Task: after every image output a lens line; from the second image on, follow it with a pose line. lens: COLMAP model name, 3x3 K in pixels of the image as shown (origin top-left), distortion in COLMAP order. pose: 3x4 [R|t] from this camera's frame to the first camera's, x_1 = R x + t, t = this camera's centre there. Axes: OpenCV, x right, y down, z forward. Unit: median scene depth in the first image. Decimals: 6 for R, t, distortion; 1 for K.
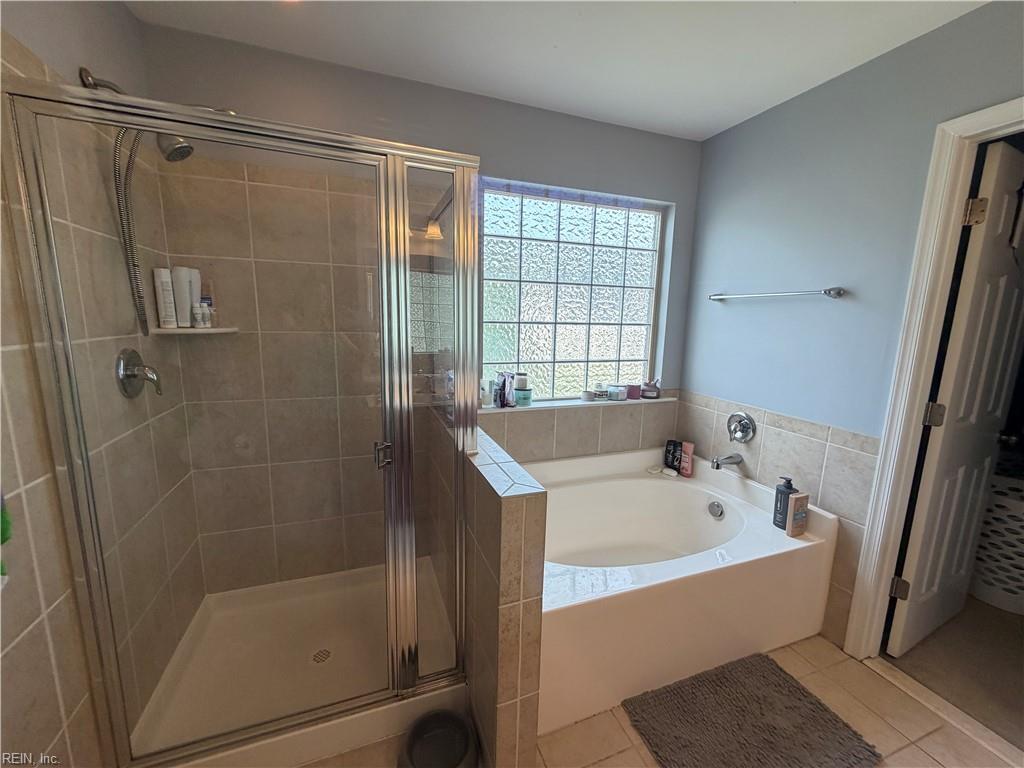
lens RADIAL K [[407.3, 0, 509.3], [0, 407.3, 385.7], [0, 0, 1]] dist [-0.000579, 0.000250]
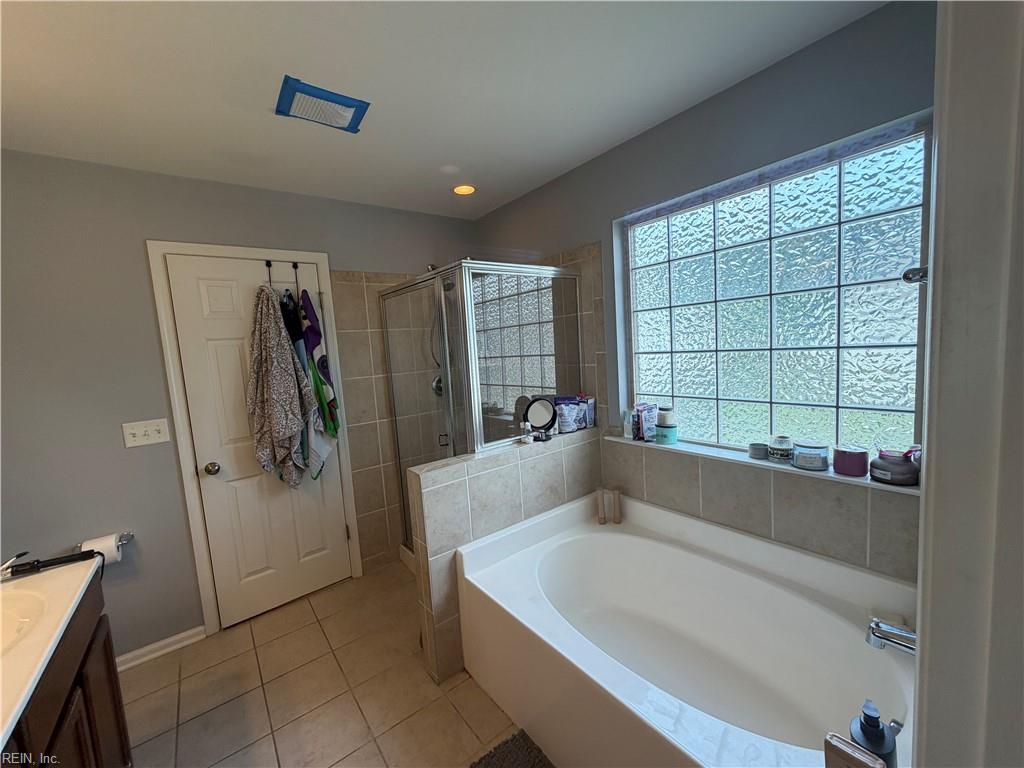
lens RADIAL K [[407.3, 0, 508.7], [0, 407.3, 383.9], [0, 0, 1]] dist [-0.000579, 0.000250]
pose [[0.293372, 0.052744, -0.954542, 0.797744], [-0.084726, 0.995982, 0.028994, -0.081241], [0.952236, 0.072368, 0.296662, 0.396022]]
